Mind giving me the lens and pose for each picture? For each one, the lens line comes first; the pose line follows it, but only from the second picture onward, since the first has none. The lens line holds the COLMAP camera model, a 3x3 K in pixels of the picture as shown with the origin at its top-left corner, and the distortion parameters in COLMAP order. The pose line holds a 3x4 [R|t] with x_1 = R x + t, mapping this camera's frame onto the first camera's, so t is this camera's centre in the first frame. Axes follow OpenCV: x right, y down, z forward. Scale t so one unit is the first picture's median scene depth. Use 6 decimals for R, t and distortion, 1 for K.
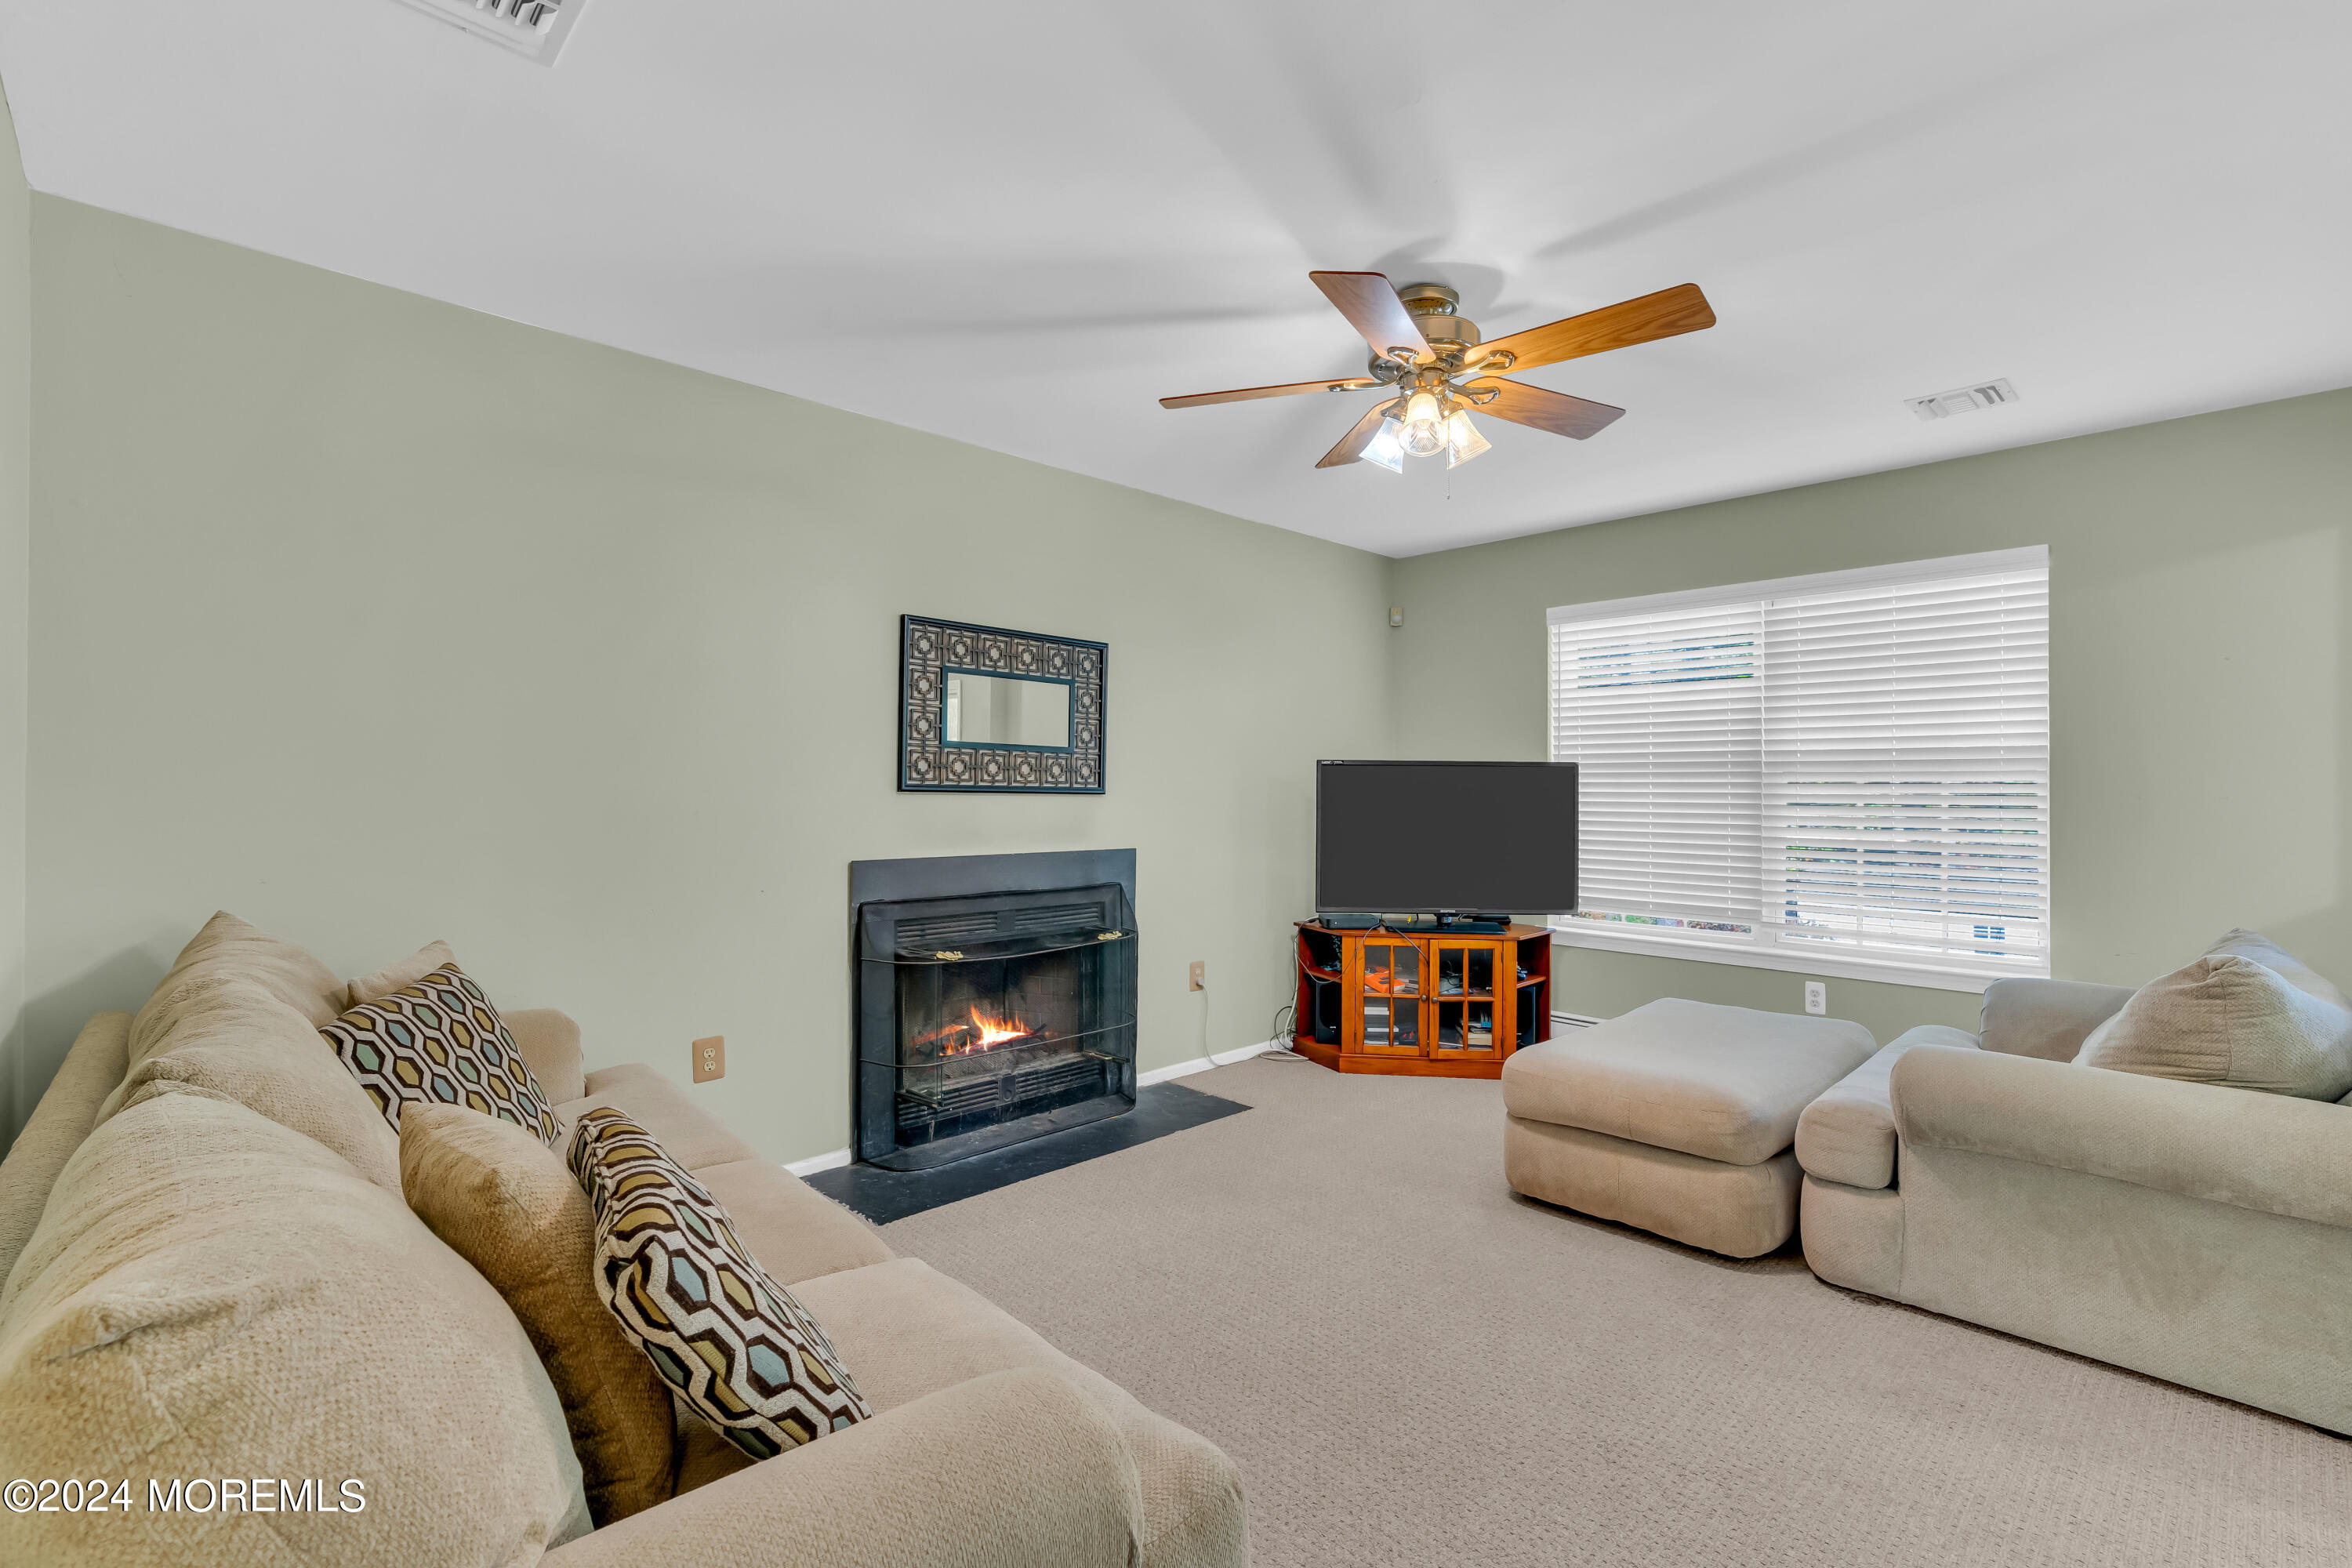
lens RADIAL K [[1060.6, 0, 1182.8], [0, 1060.6, 774.0], [0, 0, 1]] dist [-0.002680, 0.002111]
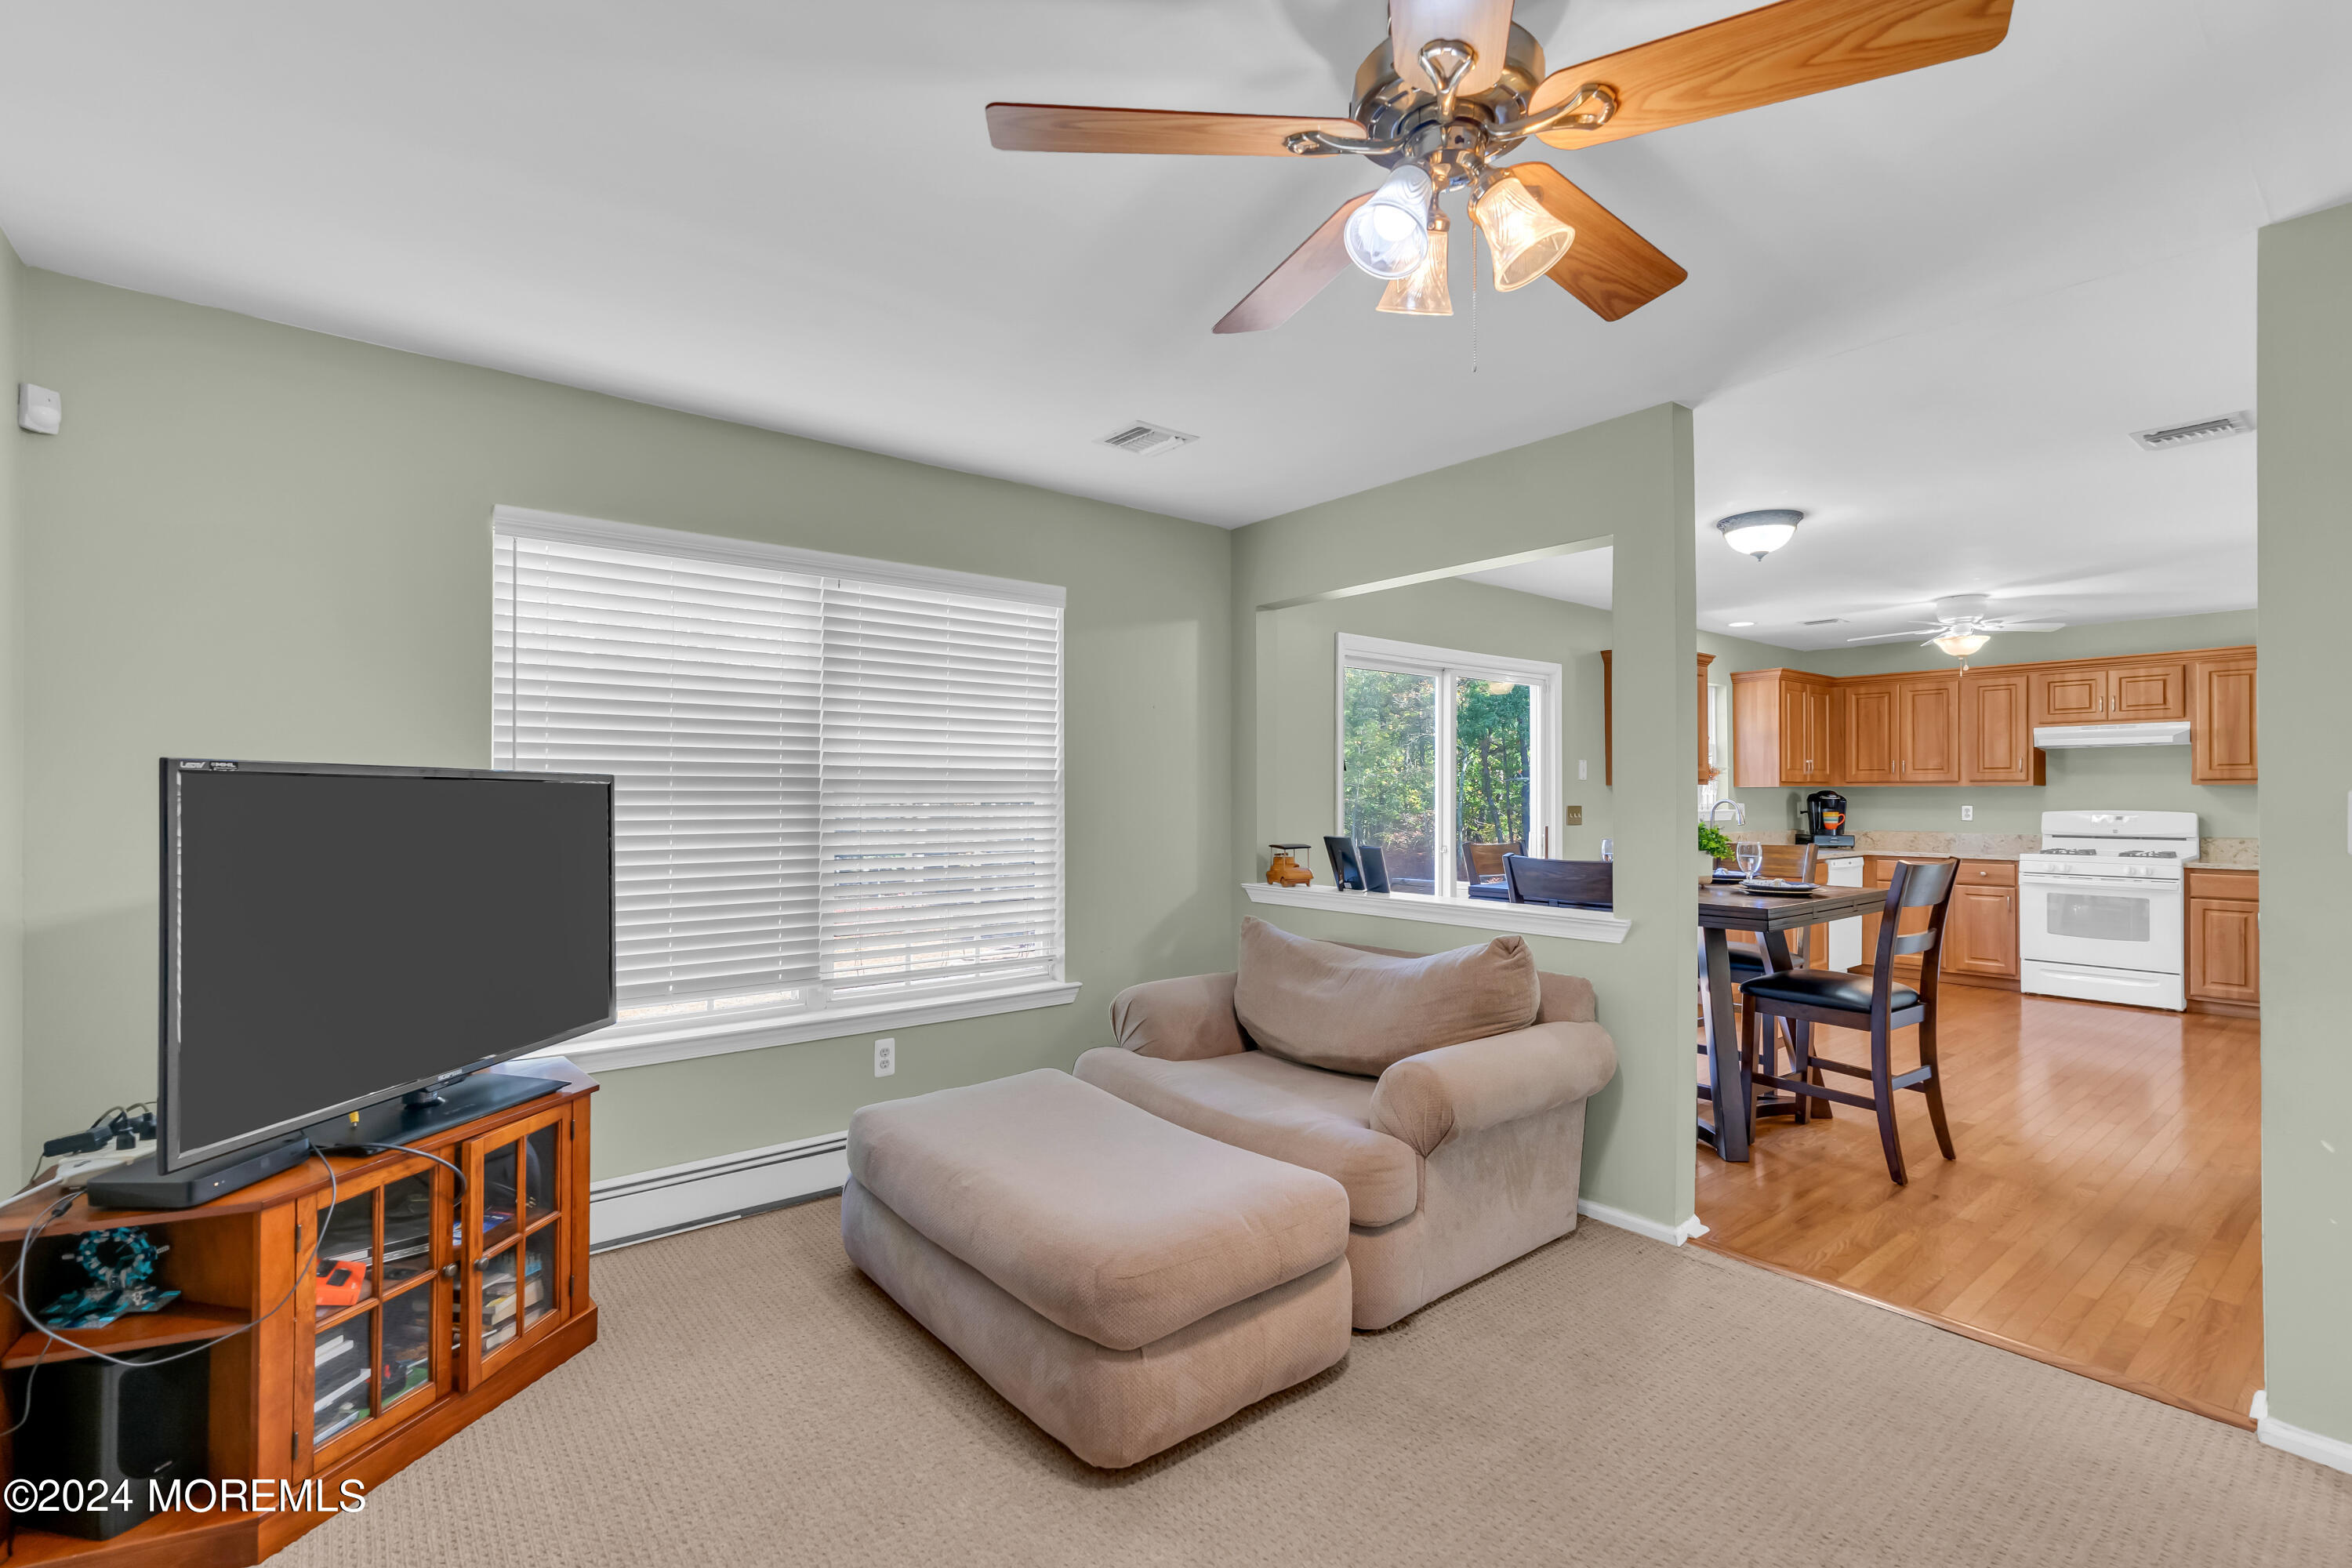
lens RADIAL K [[1060.6, 0, 1187.0], [0, 1060.6, 786.2], [0, 0, 1]] dist [-0.002680, 0.002111]
pose [[0.081027, 0.003361, 0.996706, -0.224356], [-0.014003, 0.999899, -0.002234, -0.008340], [-0.996614, -0.013776, 0.081066, 0.657321]]
